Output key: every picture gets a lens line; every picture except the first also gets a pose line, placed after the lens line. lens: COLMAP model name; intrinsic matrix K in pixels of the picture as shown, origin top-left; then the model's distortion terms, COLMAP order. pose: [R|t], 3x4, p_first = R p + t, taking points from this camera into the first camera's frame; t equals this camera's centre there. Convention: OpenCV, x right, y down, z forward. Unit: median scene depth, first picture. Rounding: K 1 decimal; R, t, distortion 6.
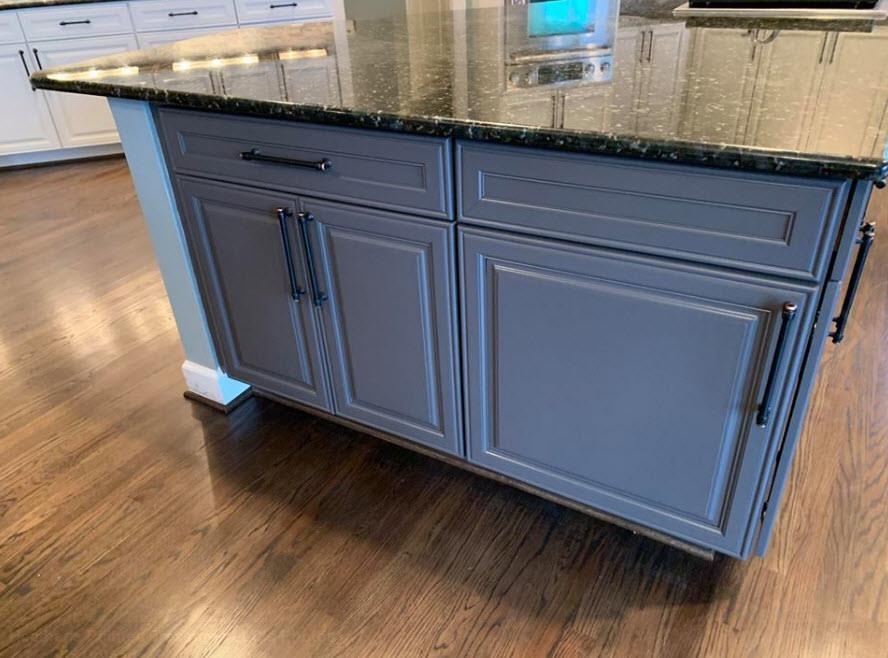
lens RADIAL K [[679.3, 0, 442.9], [0, 679.3, 328.0], [0, 0, 1]] dist [0.026393, -0.025614]
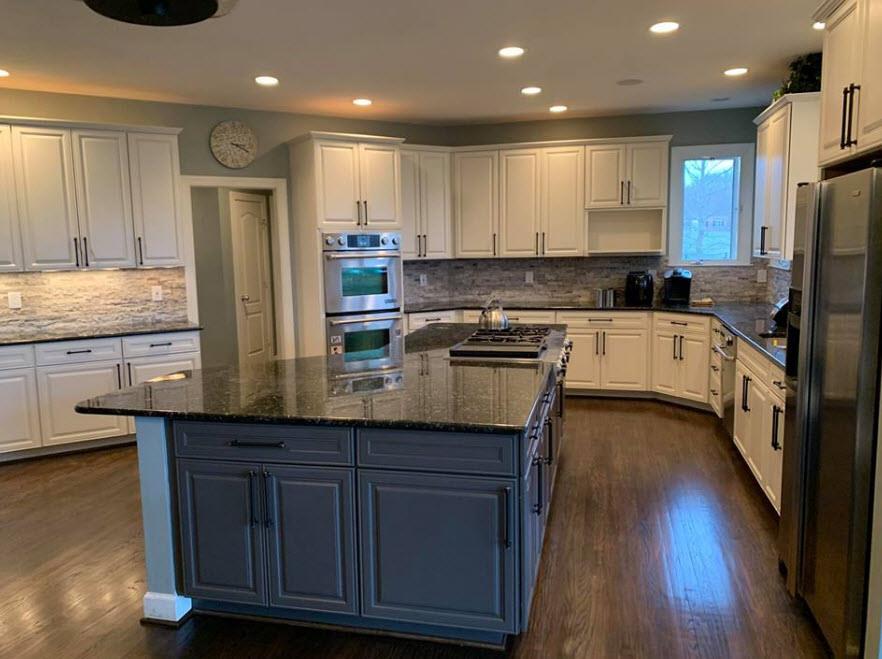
lens RADIAL K [[674.7, 0, 438.7], [0, 674.7, 326.9], [0, 0, 1]] dist [0.026393, -0.025614]
pose [[0.955145, -0.004789, 0.296099, -0.251603], [0.127685, 0.908813, -0.397184, 0.218563], [-0.267197, 0.417176, 0.868660, -0.734155]]
